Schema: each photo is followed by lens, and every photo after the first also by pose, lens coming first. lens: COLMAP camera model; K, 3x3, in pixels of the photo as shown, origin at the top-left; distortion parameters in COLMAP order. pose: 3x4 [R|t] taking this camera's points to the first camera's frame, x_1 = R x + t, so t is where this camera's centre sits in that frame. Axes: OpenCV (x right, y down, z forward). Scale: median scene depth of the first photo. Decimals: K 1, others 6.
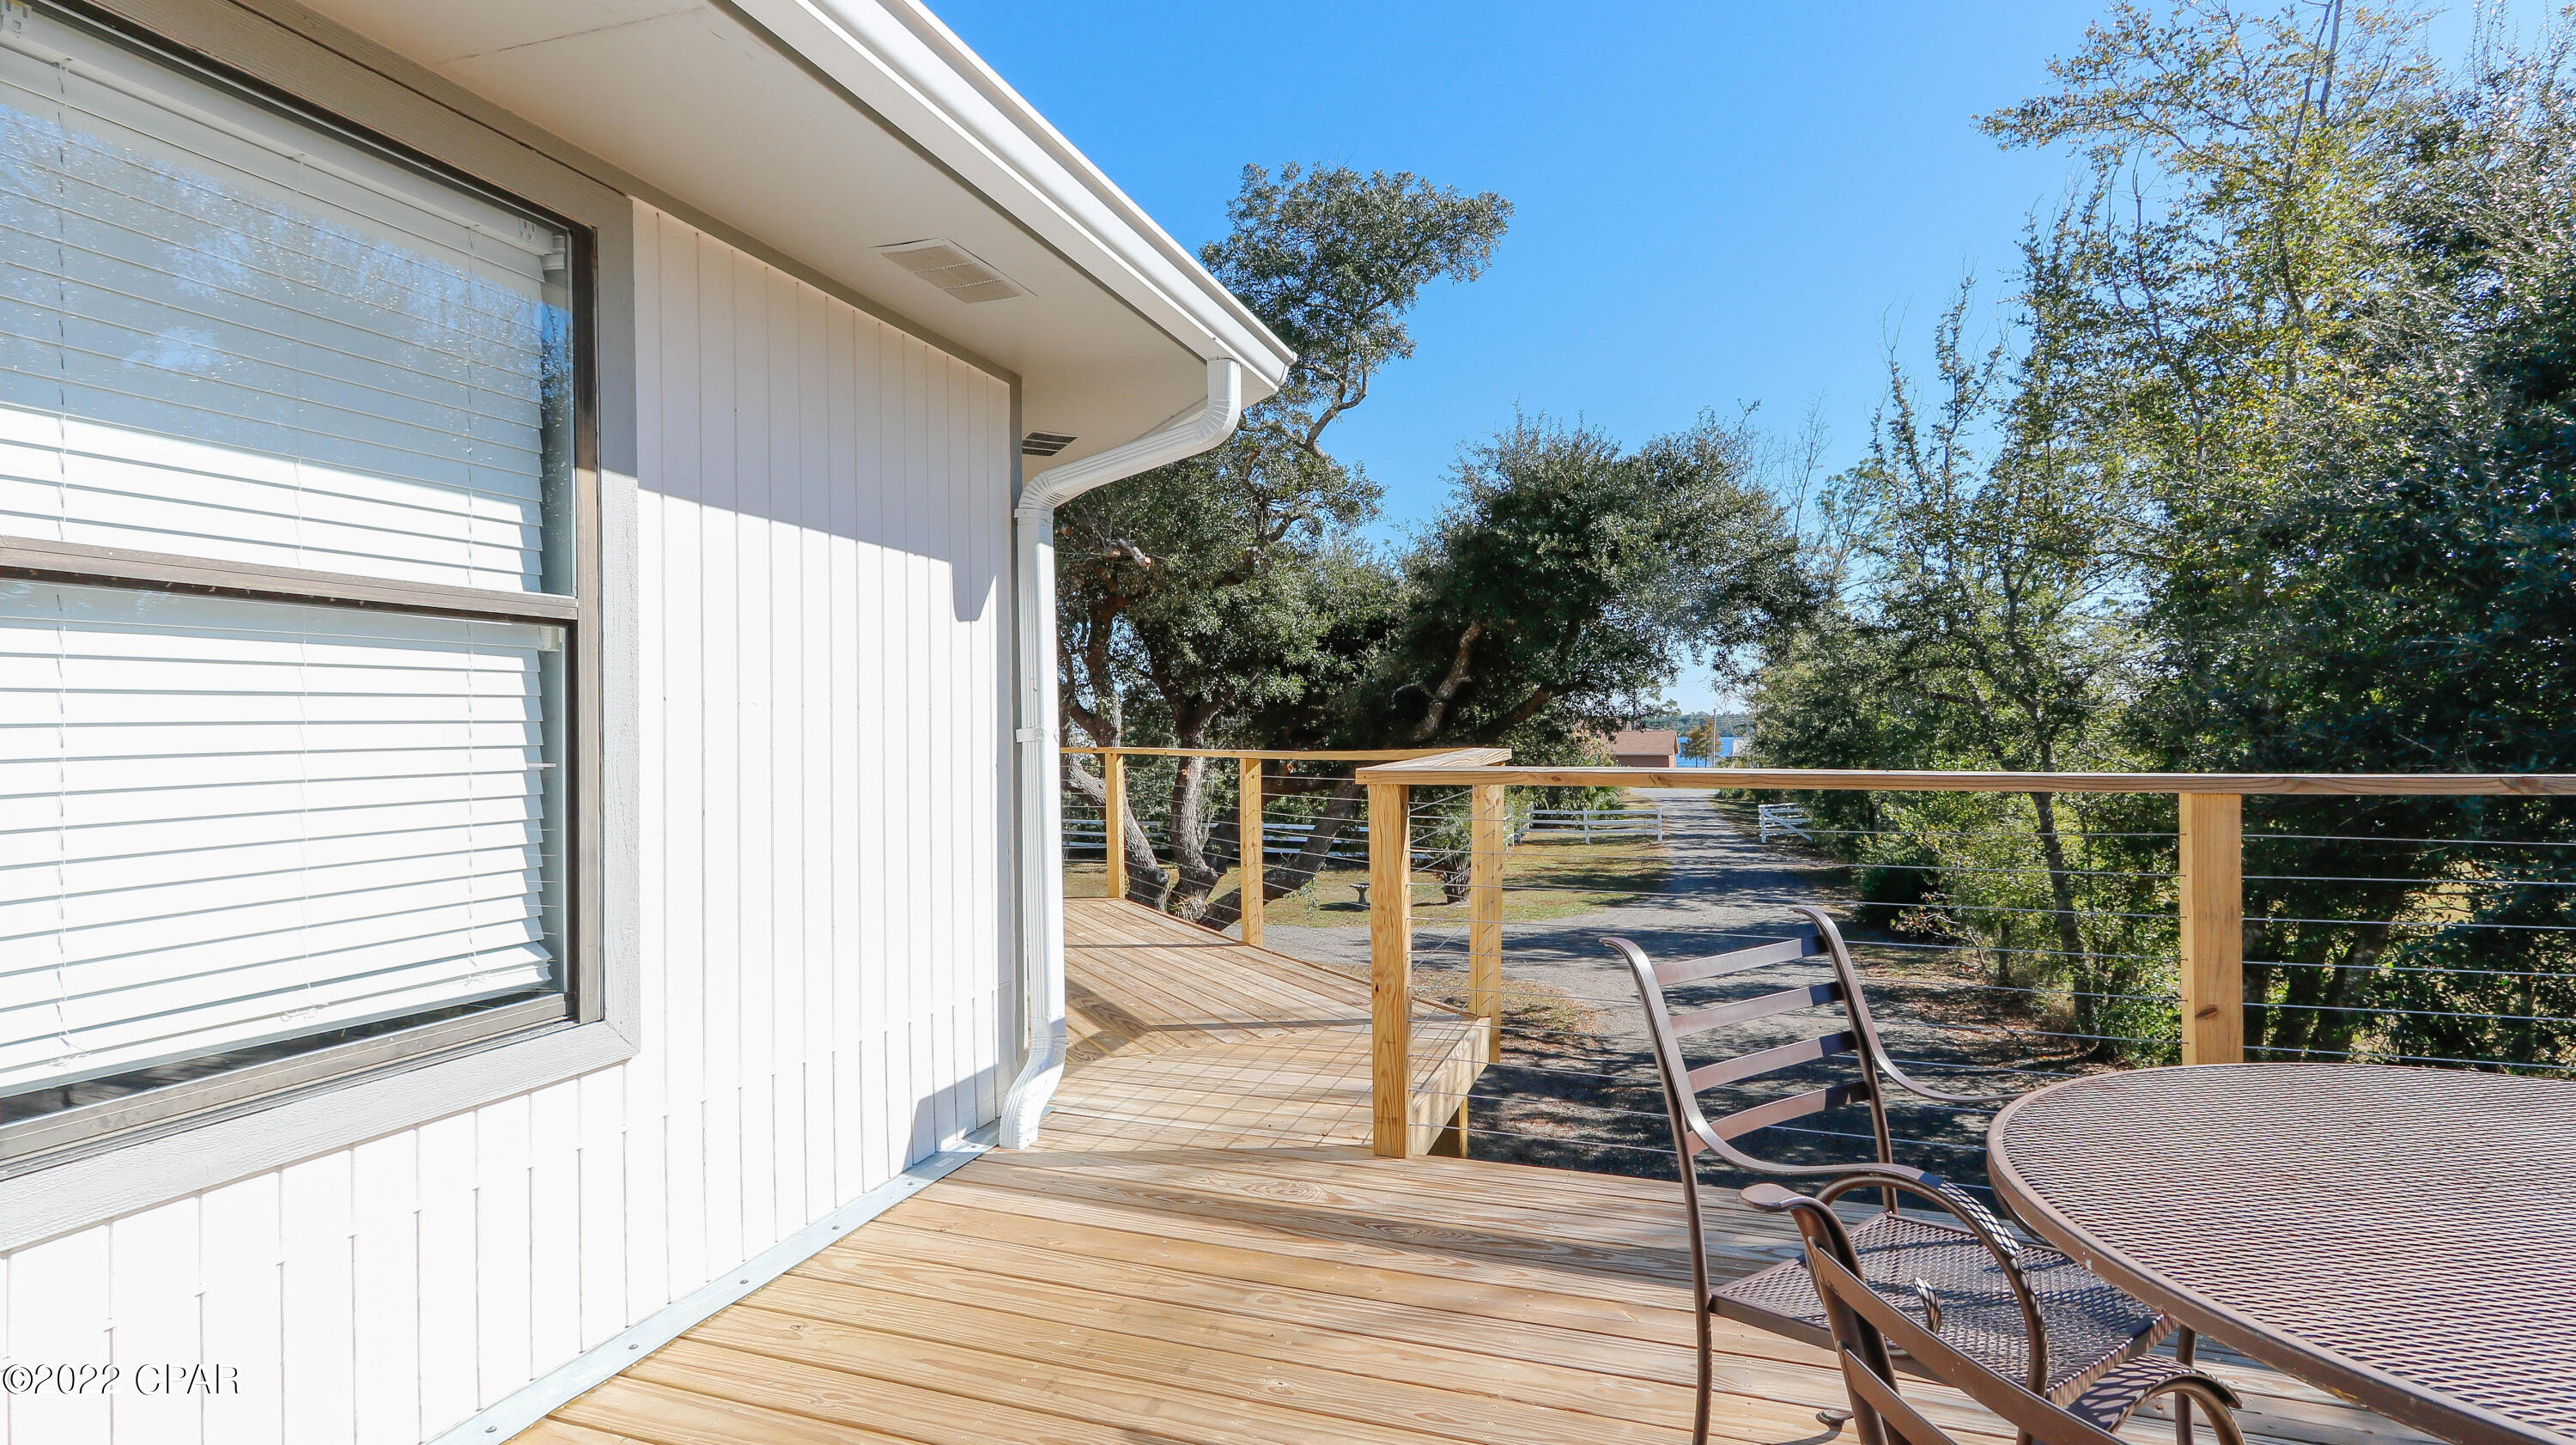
lens RADIAL K [[1232.6, 0, 1298.6], [0, 1232.6, 717.7], [0, 0, 1]] dist [0.016442, -0.000737]
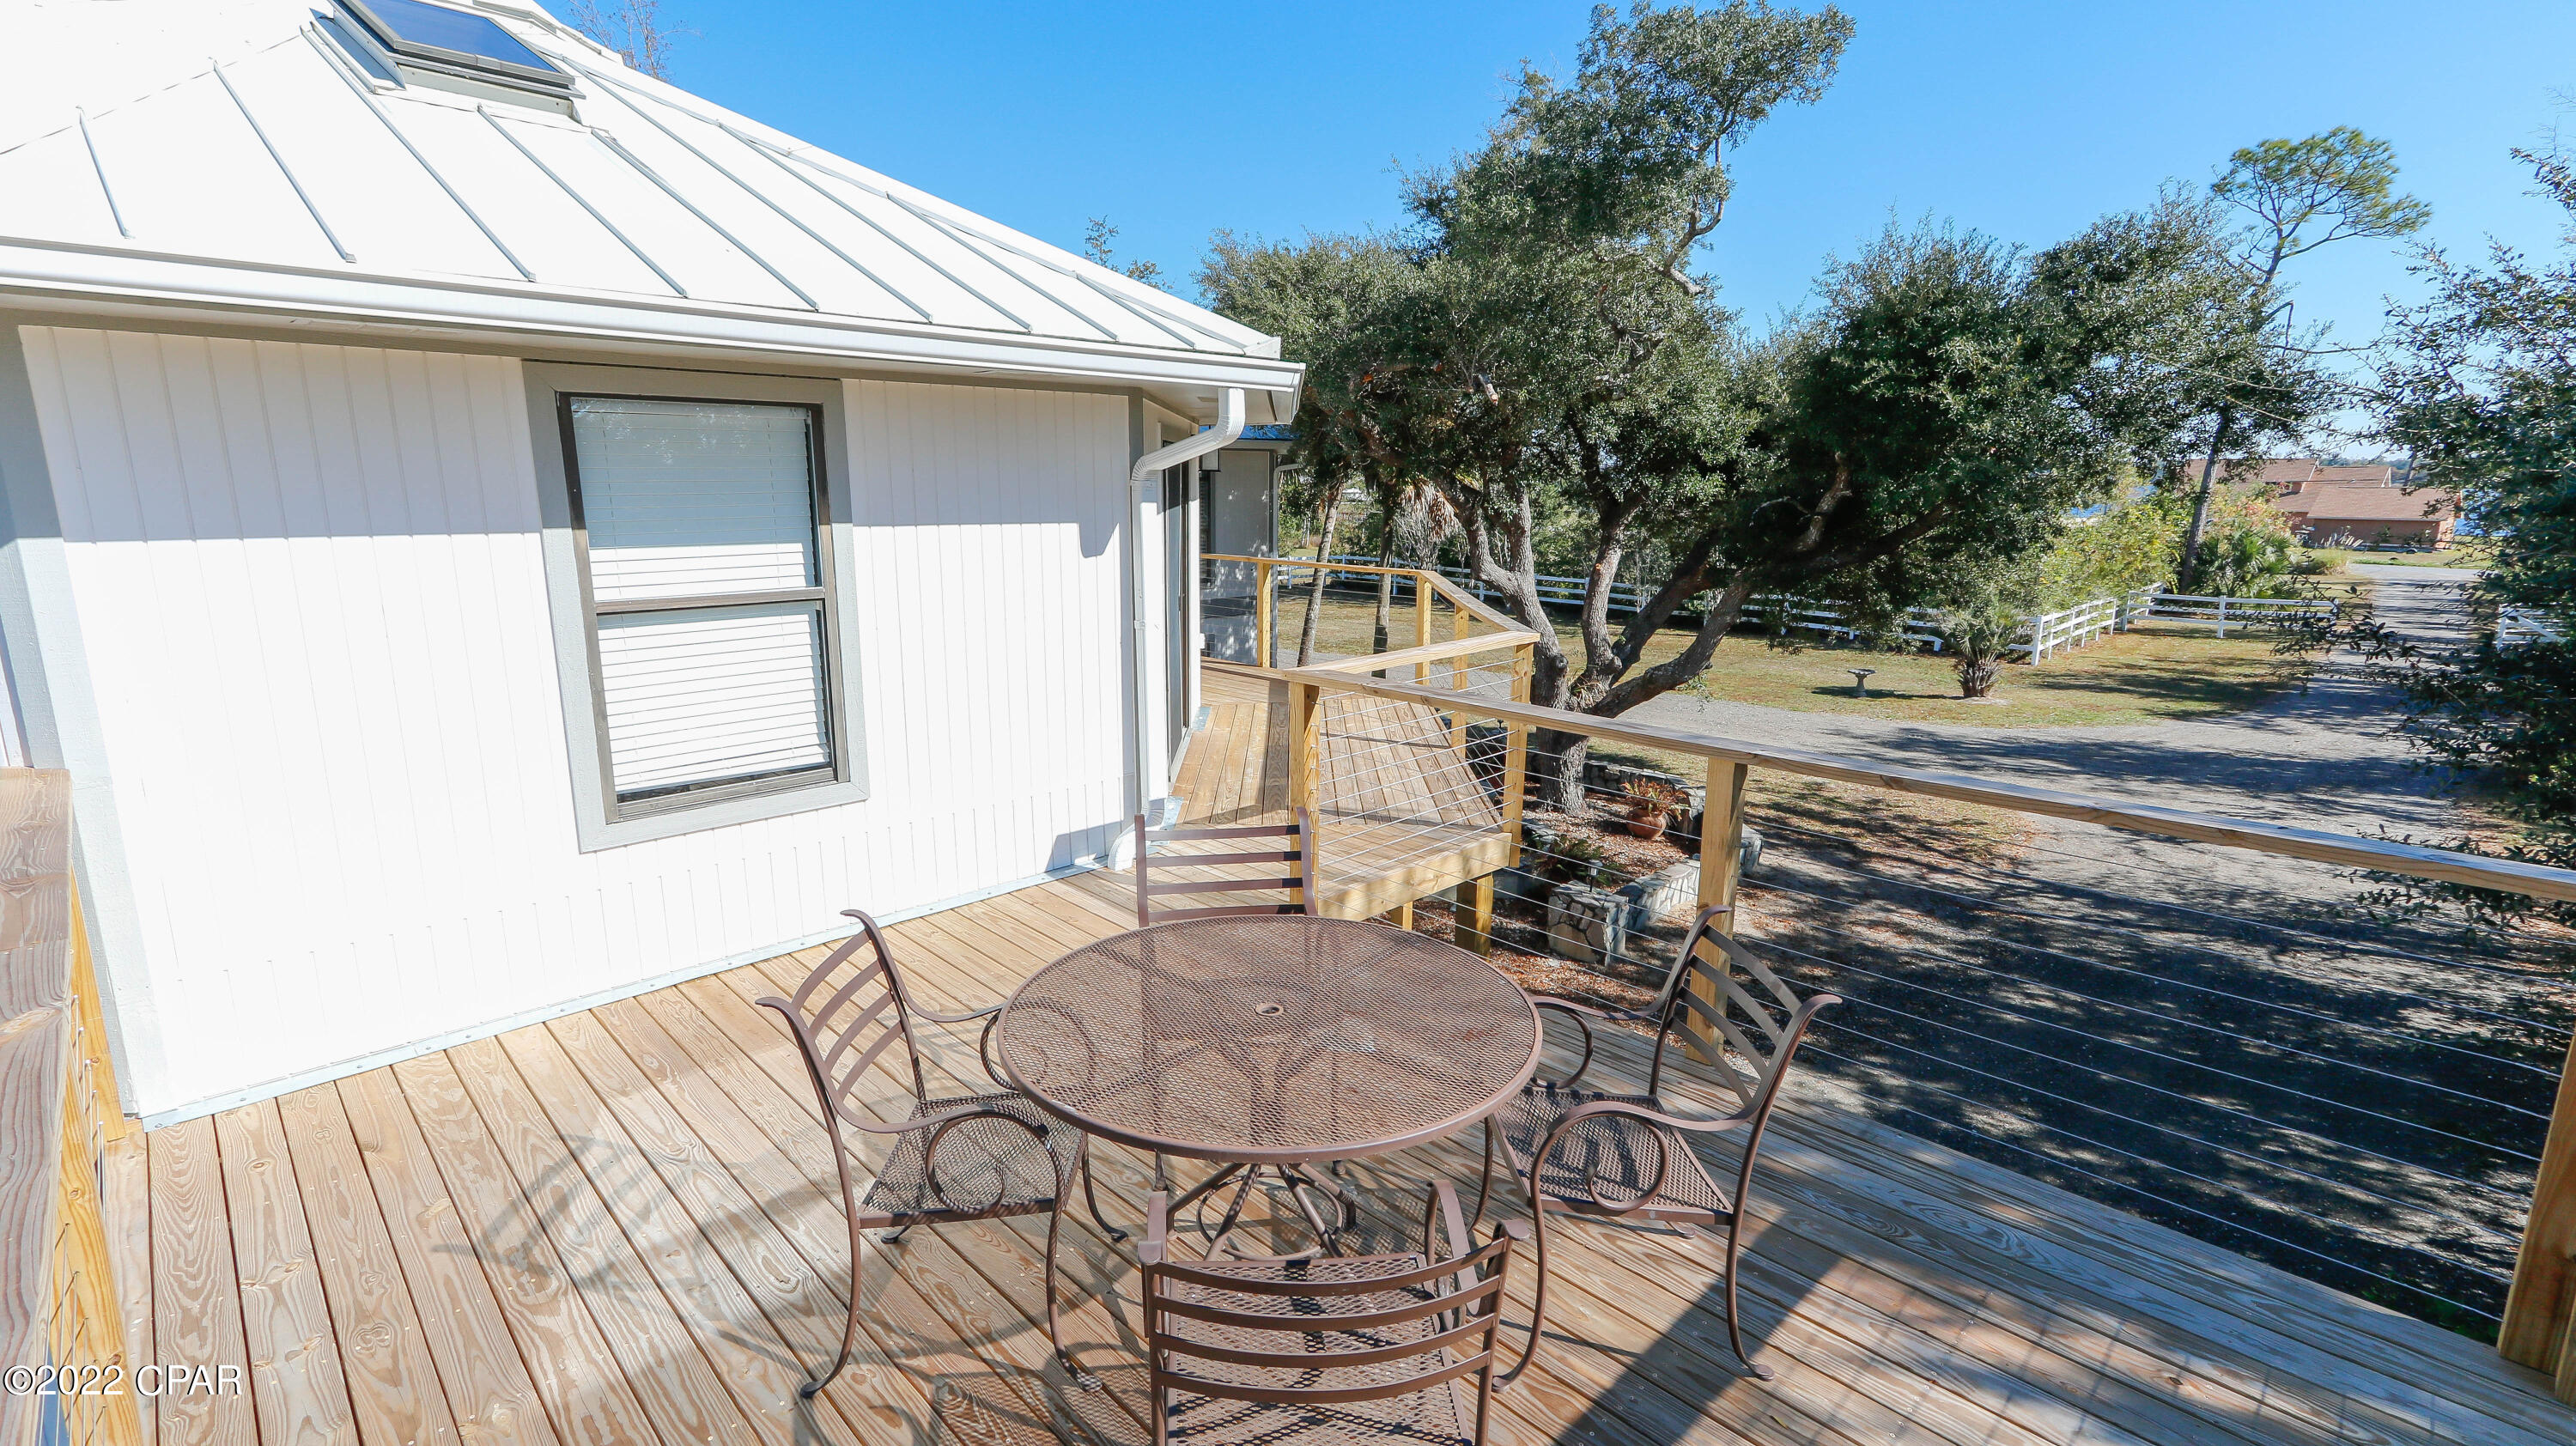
lens RADIAL K [[1232.6, 0, 1298.5], [0, 1232.6, 676.8], [0, 0, 1]] dist [0.016442, -0.000737]
pose [[0.887089, 0.083795, -0.453930, 0.213184], [-0.002691, 0.984307, 0.176443, -0.061708], [0.461591, -0.155299, 0.873393, -0.094881]]
